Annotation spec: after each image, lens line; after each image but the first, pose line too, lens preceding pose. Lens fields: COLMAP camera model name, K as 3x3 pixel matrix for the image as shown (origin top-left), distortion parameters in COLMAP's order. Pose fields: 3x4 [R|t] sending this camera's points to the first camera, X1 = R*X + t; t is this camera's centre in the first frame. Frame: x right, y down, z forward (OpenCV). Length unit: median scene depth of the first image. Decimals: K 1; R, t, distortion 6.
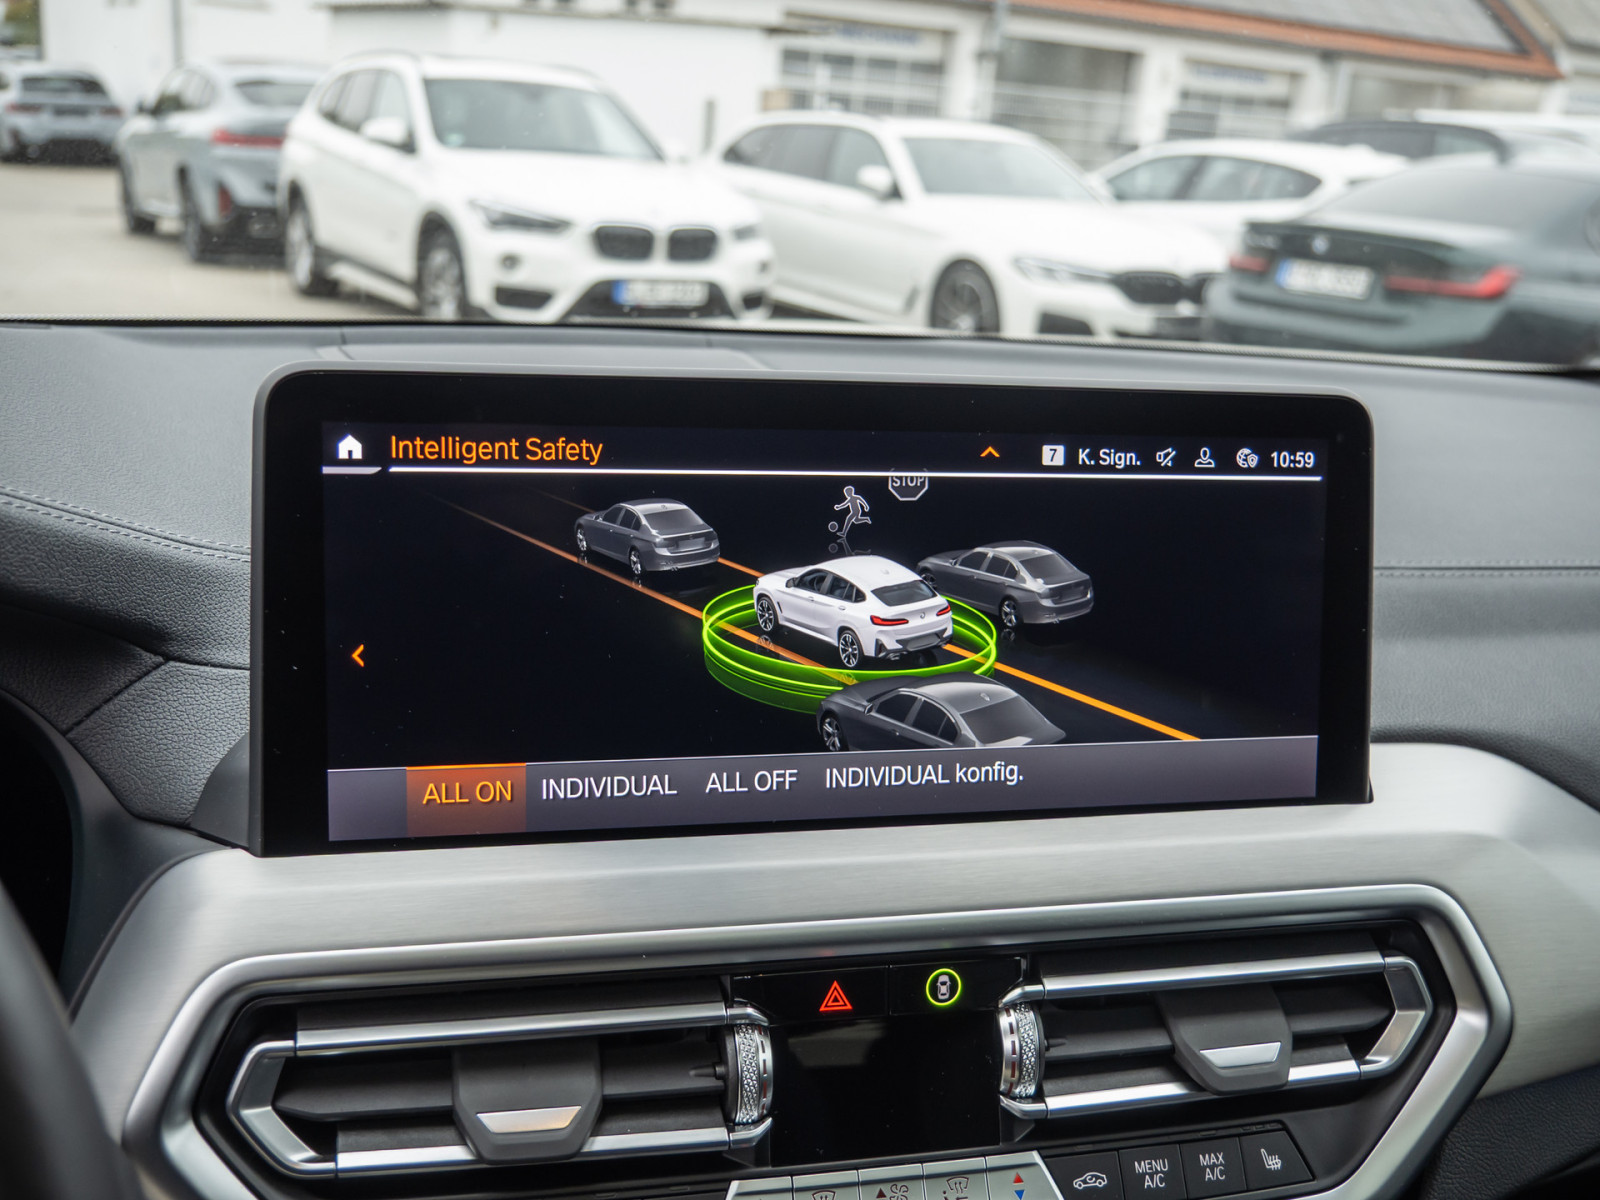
lens RADIAL K [[1616.1, 0, 793.6], [0, 1616.1, 612.8], [0, 0, 1]] dist [-0.008443, 0.000000]
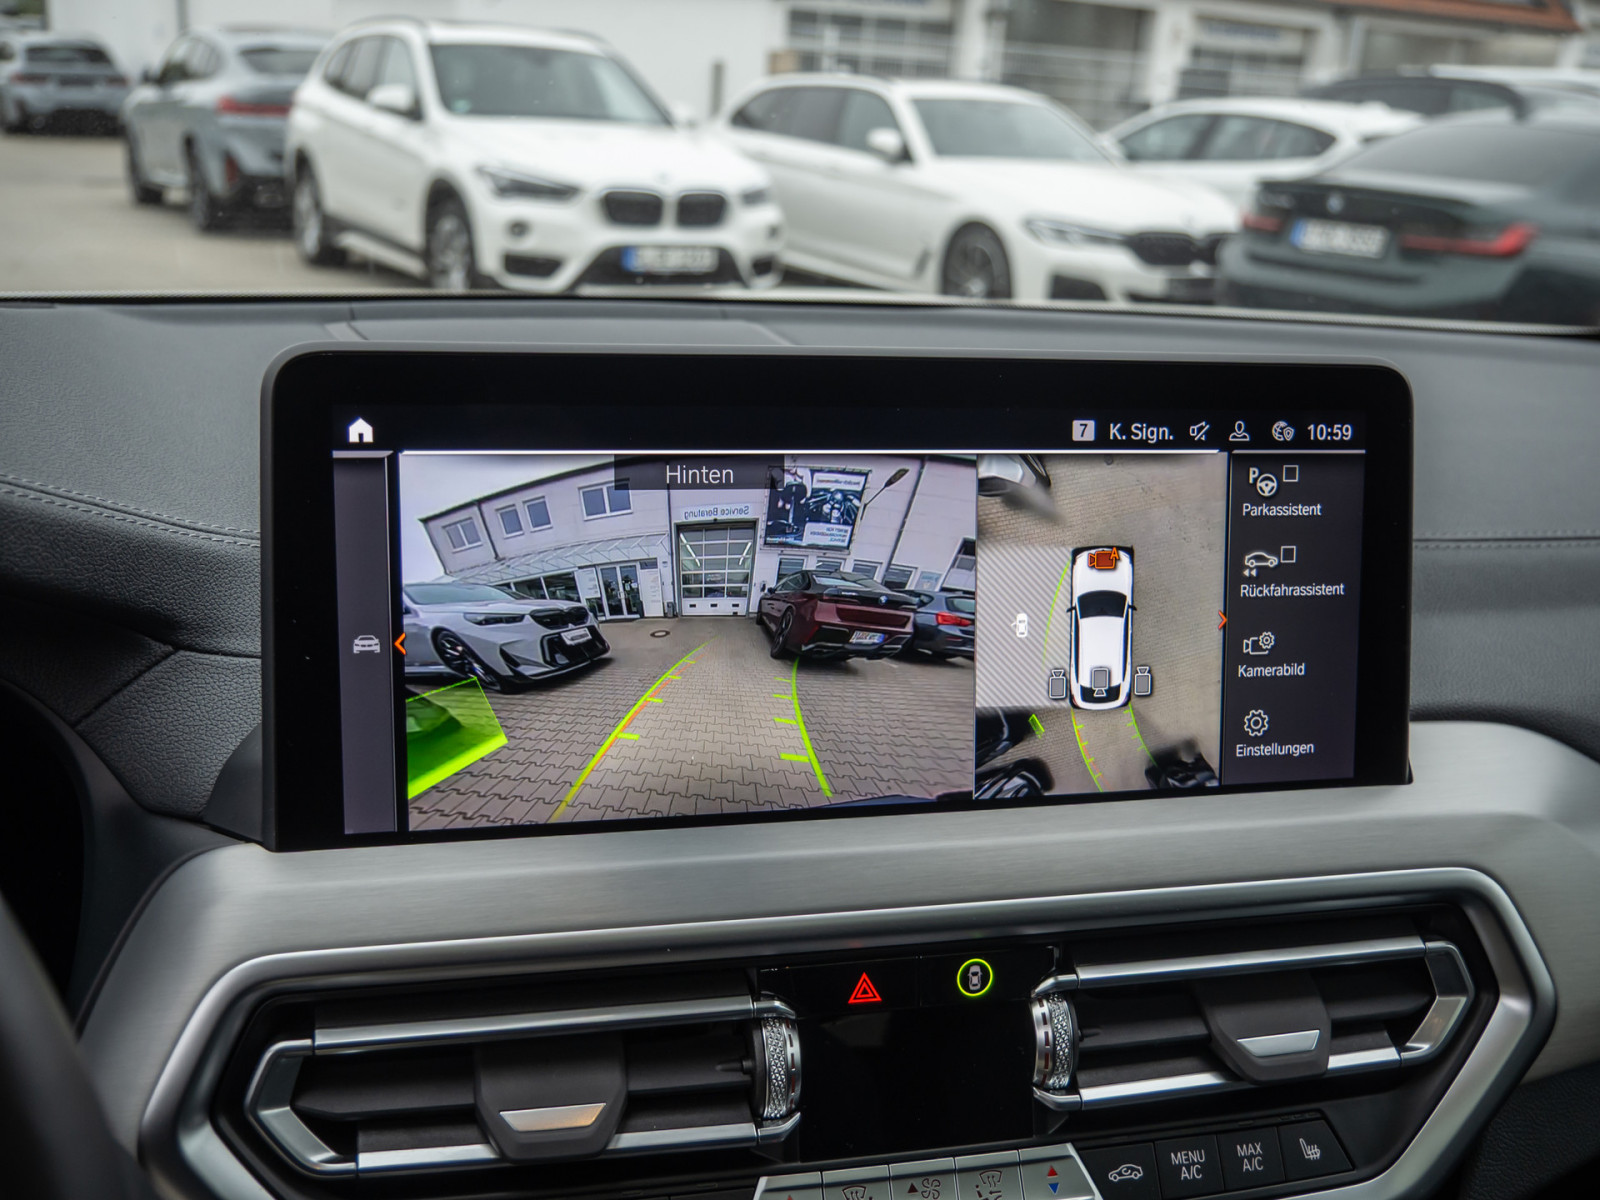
lens RADIAL K [[1616.1, 0, 793.8], [0, 1616.1, 612.7], [0, 0, 1]] dist [-0.008443, 0.000000]
pose [[0.999936, -0.008344, -0.007580, -0.006832], [0.008502, 0.999741, 0.021110, -0.009734], [0.007401, -0.021173, 0.999748, 0.025278]]
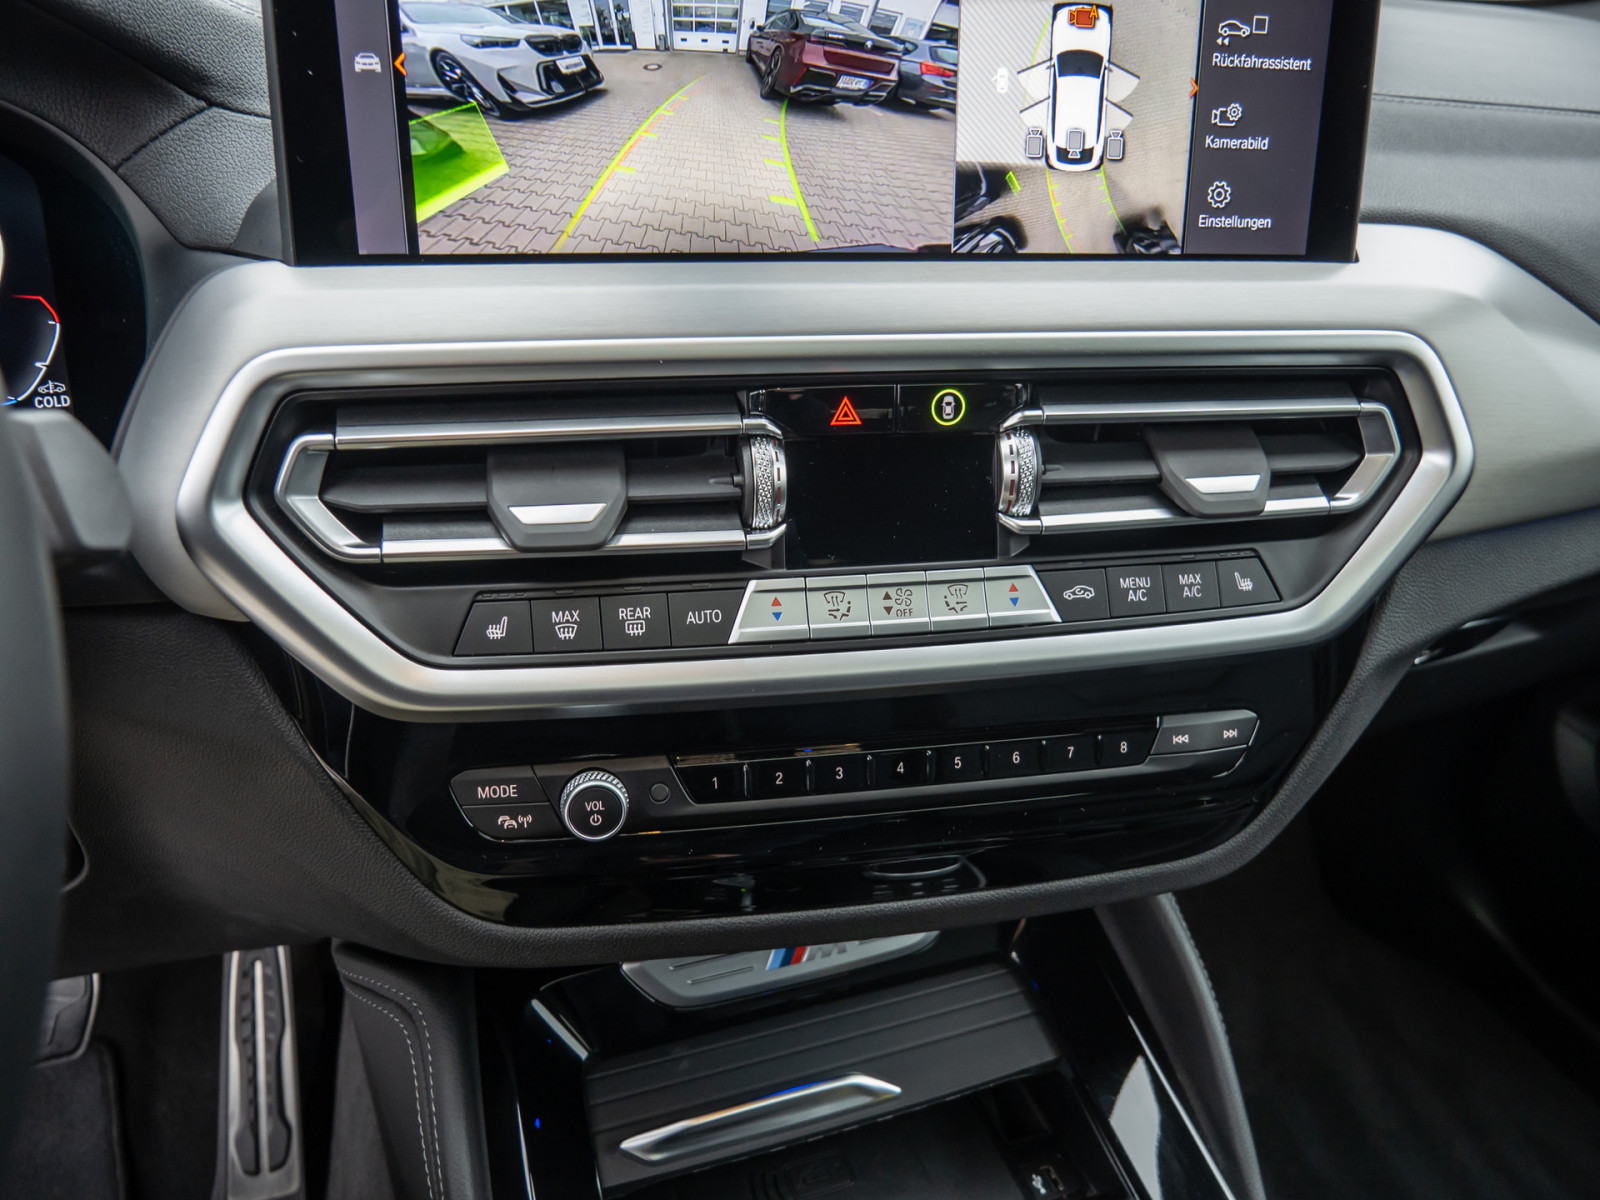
lens RADIAL K [[1178.2, 0, 793.8], [0, 1178.2, 616.0], [0, 0, 1]] dist [-0.037329, 0.012284]
pose [[0.999118, 0.002495, -0.041909, 0.022397], [0.006467, 0.977172, 0.212349, 0.185757], [0.041482, -0.212433, 0.976295, 0.197076]]
